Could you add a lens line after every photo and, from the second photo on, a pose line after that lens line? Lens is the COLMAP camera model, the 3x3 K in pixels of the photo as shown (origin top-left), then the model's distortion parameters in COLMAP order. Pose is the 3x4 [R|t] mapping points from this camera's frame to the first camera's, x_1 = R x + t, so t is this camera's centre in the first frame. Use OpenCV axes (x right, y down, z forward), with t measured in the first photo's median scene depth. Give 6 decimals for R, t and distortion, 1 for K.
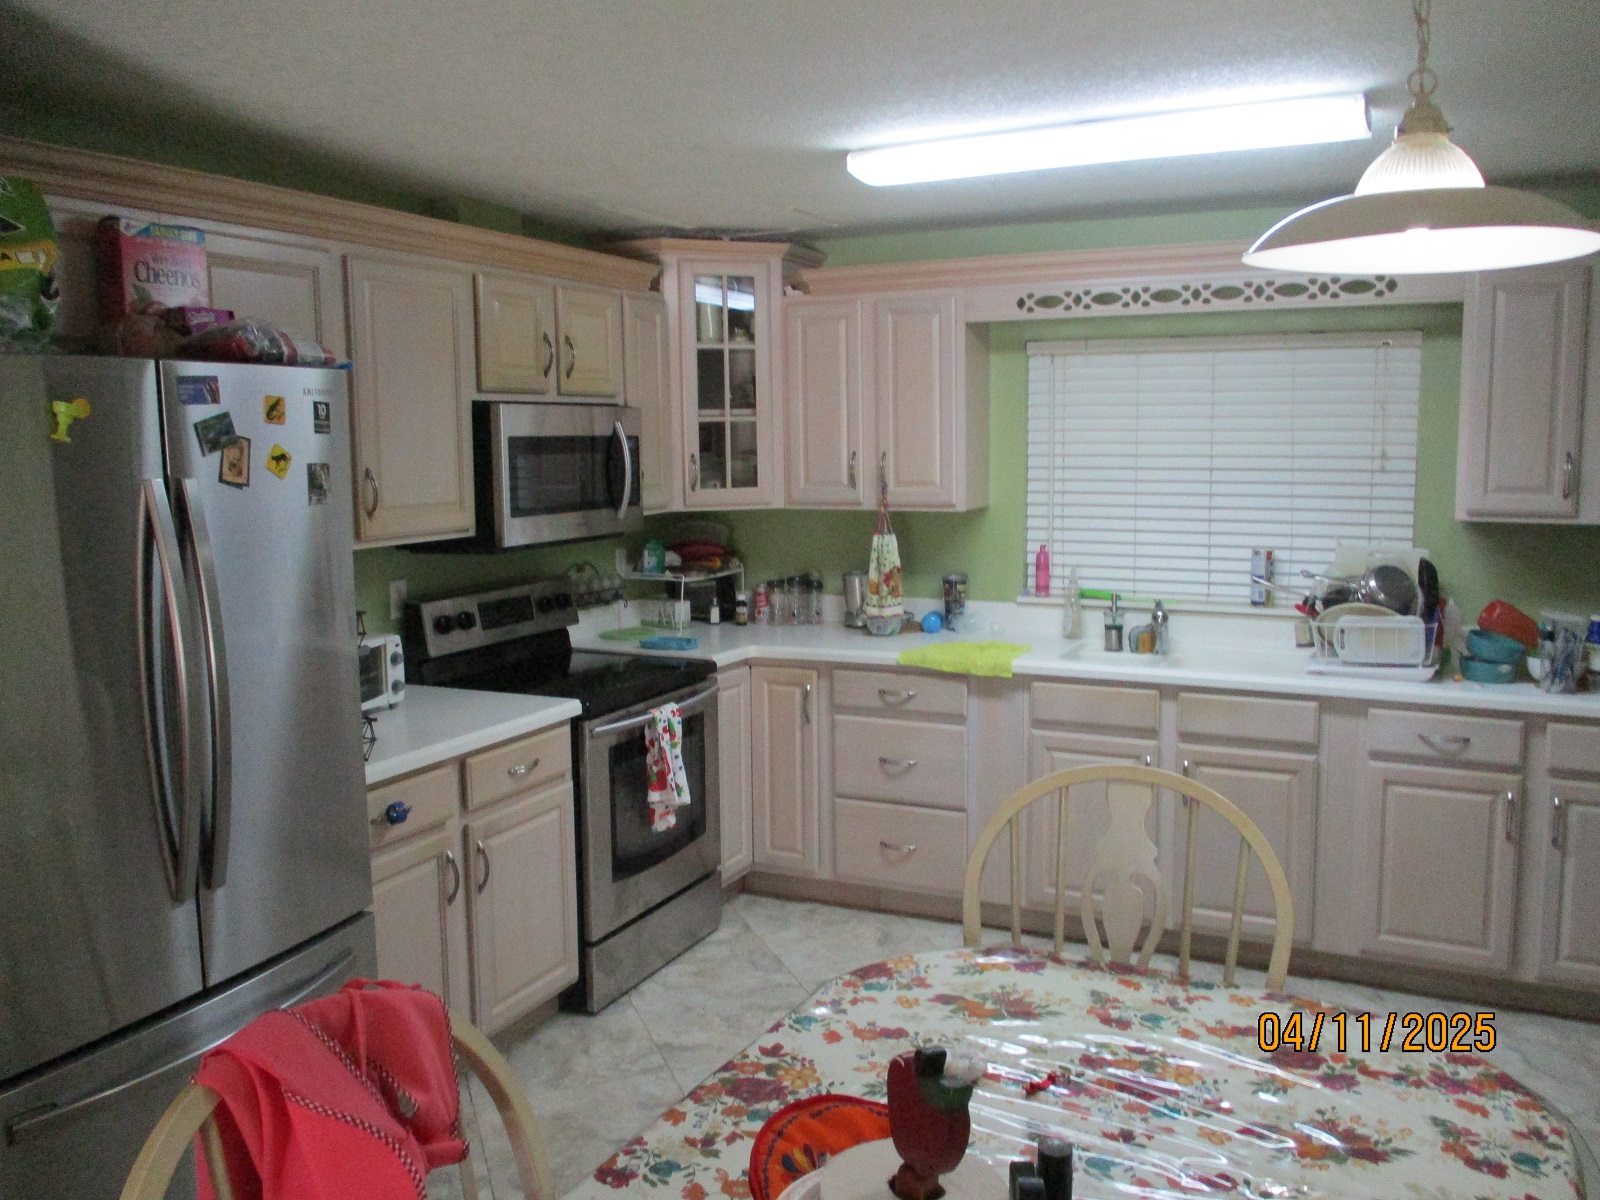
lens RADIAL K [[1335.9, 0, 817.0], [0, 1335.9, 575.3], [0, 0, 1]] dist [-0.021198, 0.023617]
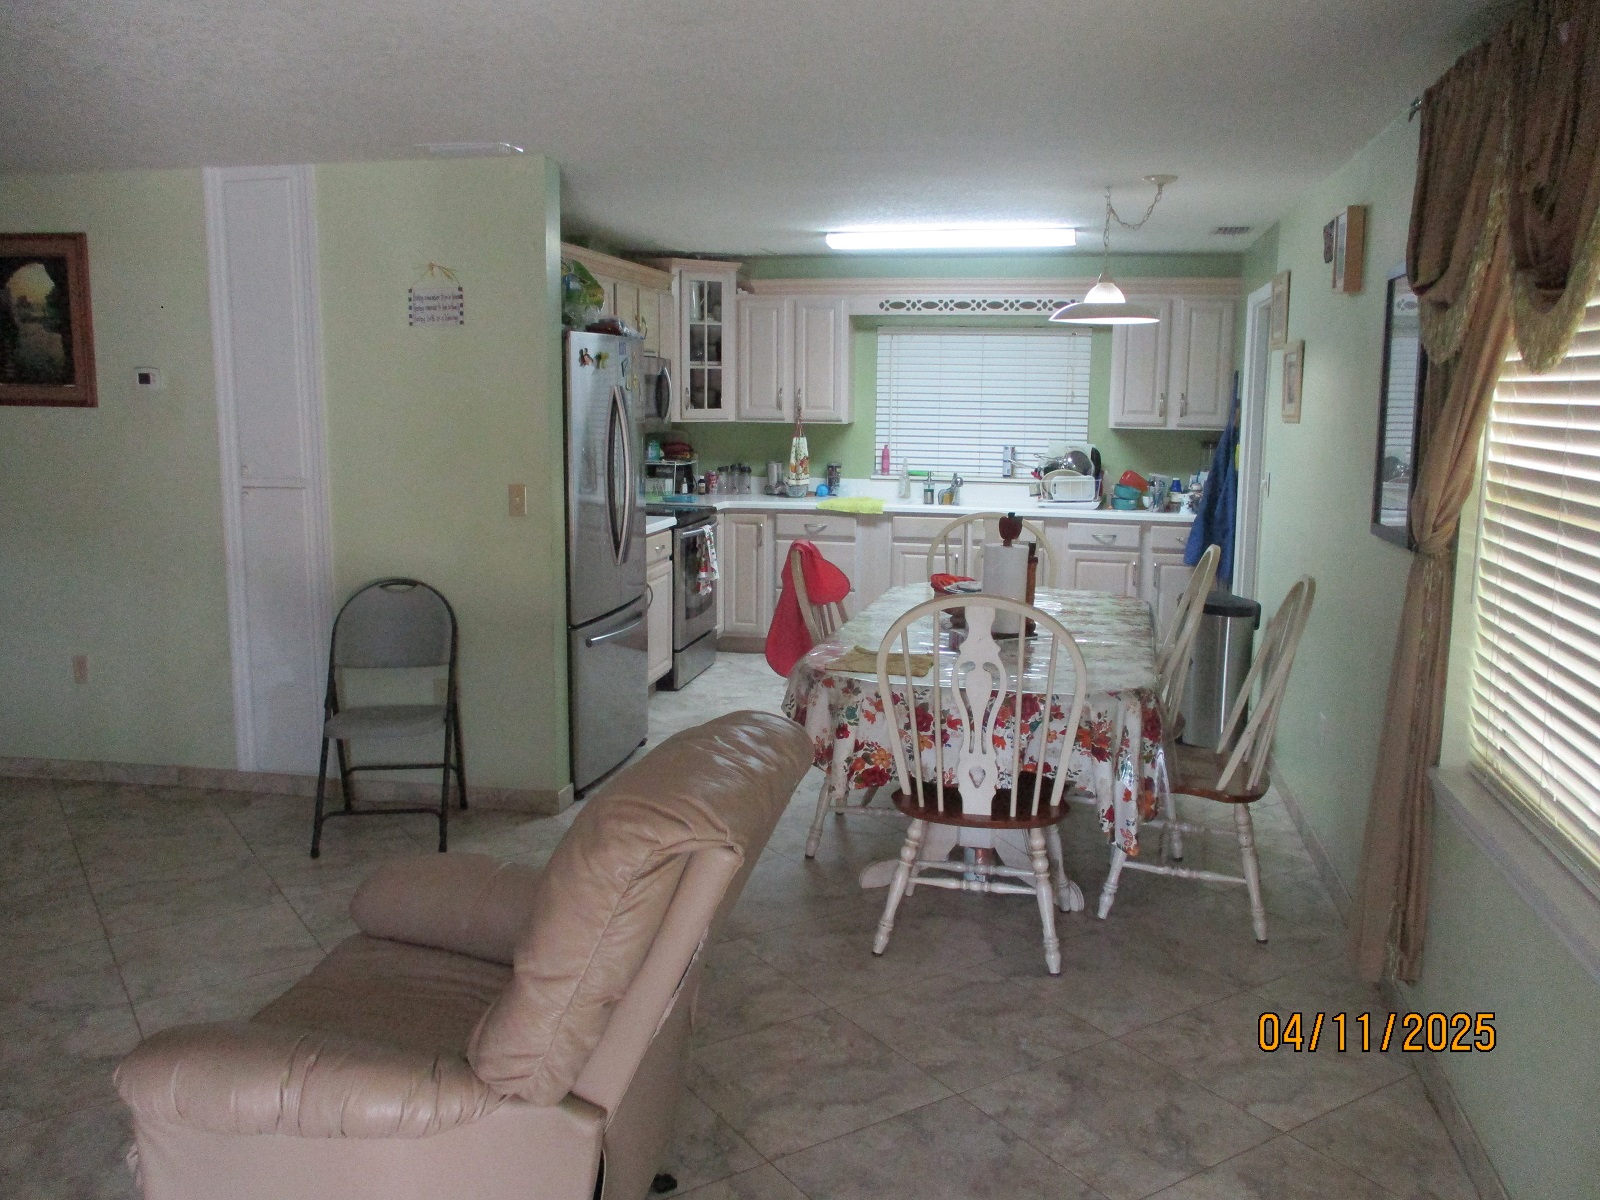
lens RADIAL K [[1335.9, 0, 800.8], [0, 1335.9, 570.6], [0, 0, 1]] dist [-0.021198, 0.023617]
pose [[0.972939, -0.012403, 0.230730, -0.368970], [0.005576, 0.999528, 0.030220, 0.095035], [-0.230996, -0.028116, 0.972548, -0.716624]]
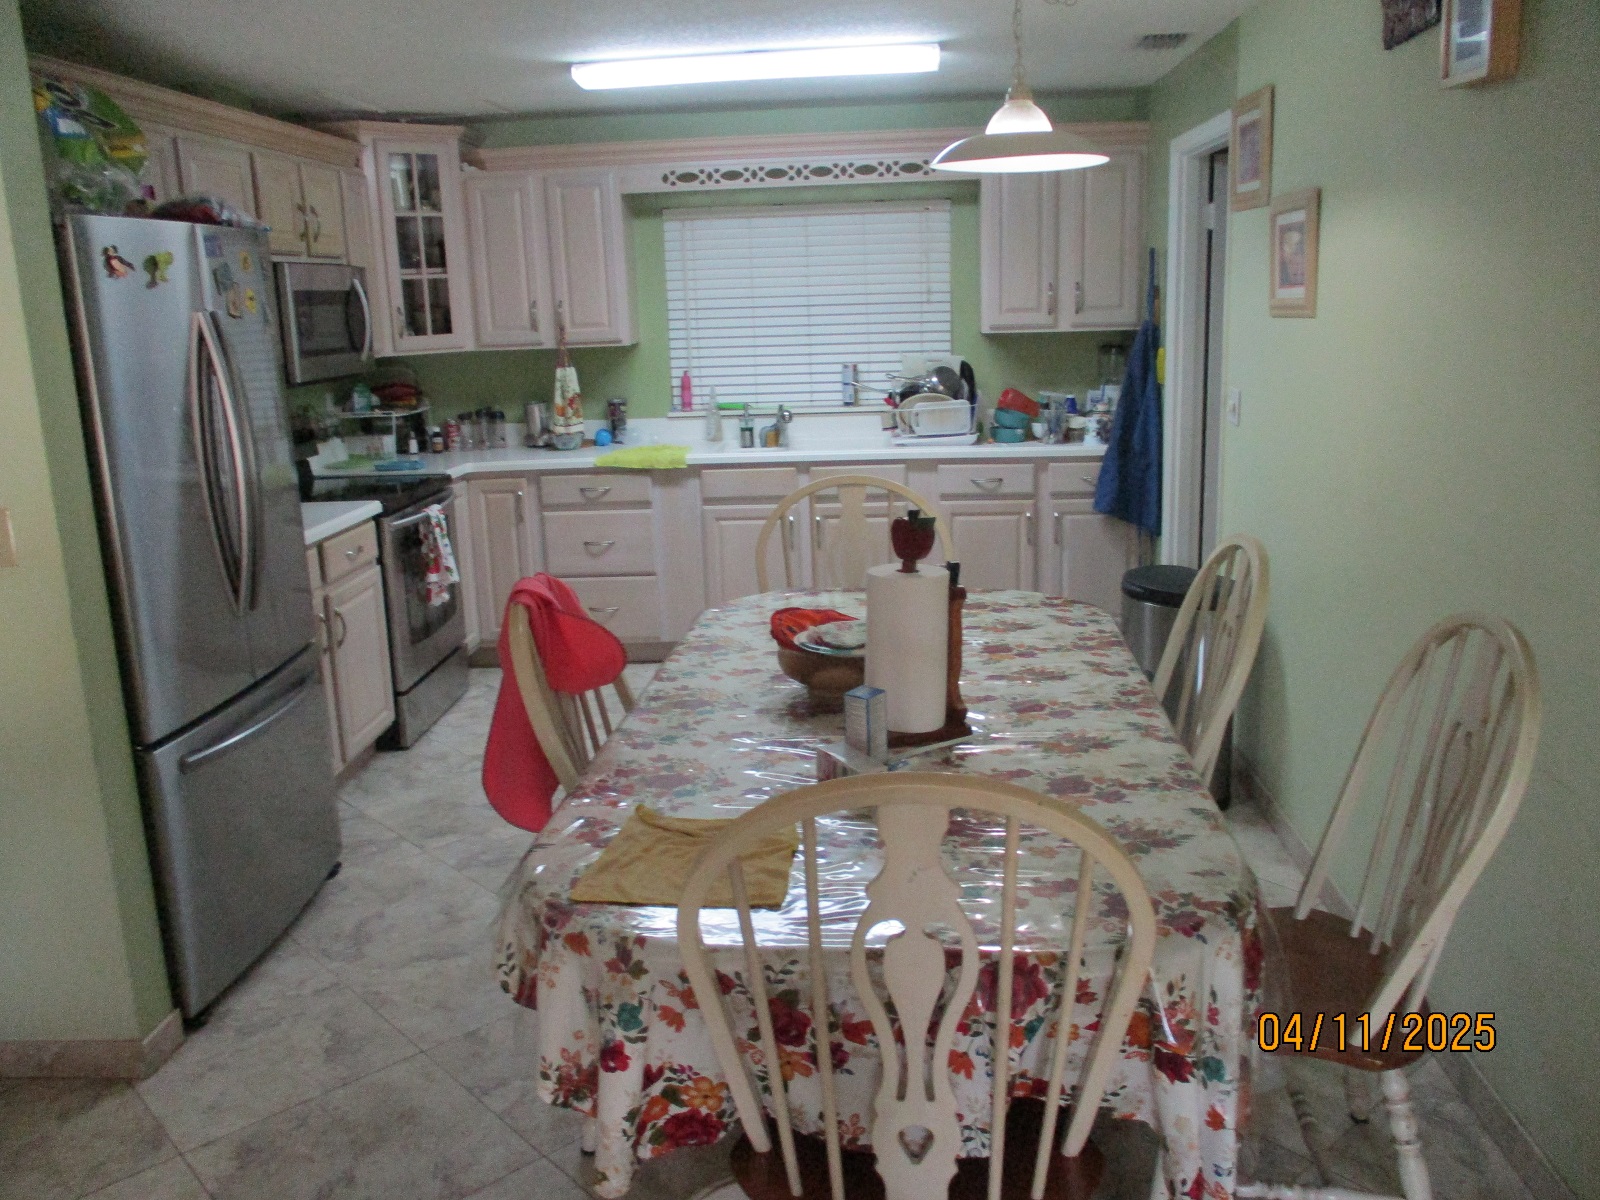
lens RADIAL K [[1335.9, 0, 796.8], [0, 1335.9, 564.0], [0, 0, 1]] dist [-0.021198, 0.023617]
pose [[0.930405, -0.097365, 0.353364, -0.220606], [0.066780, 0.992966, 0.097766, 0.047410], [-0.360398, -0.067365, 0.930363, -0.264841]]
